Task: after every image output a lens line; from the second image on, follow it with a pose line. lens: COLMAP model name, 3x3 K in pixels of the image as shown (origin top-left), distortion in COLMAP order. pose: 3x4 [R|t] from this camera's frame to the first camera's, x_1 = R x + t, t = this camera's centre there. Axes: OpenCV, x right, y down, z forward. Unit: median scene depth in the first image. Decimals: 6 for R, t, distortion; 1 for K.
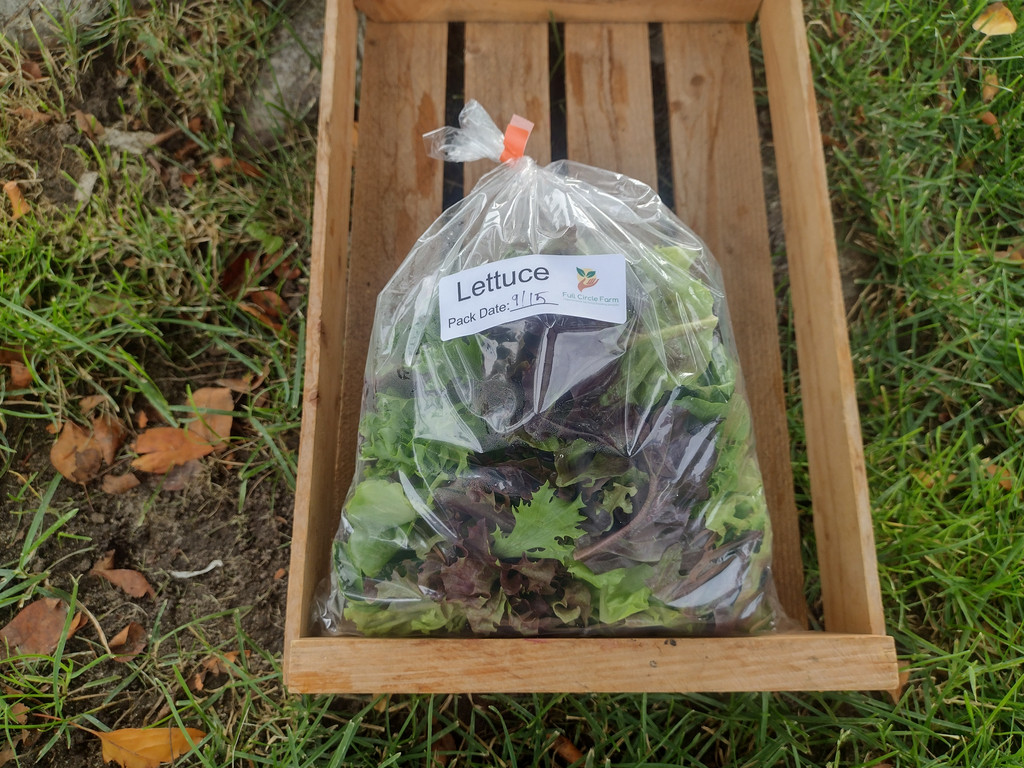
lens RADIAL K [[790.1, 0, 511.8], [0, 790.1, 384.9], [0, 0, 1]] dist [-0.015417, -0.003053]
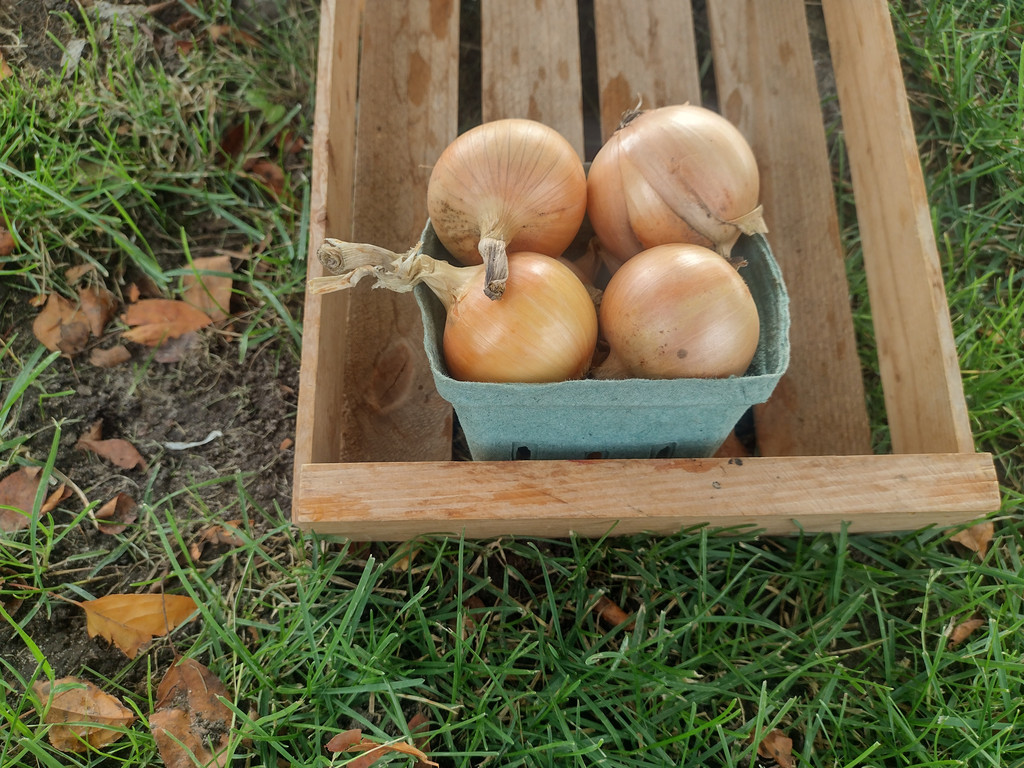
lens RADIAL K [[789.1, 0, 512.8], [0, 789.1, 385.6], [0, 0, 1]] dist [-0.014206, -0.008915]
pose [[0.999916, -0.012957, 0.000137, -0.031068], [0.012958, 0.999821, -0.013768, 0.174515], [0.000042, 0.013769, 0.999905, 0.090077]]
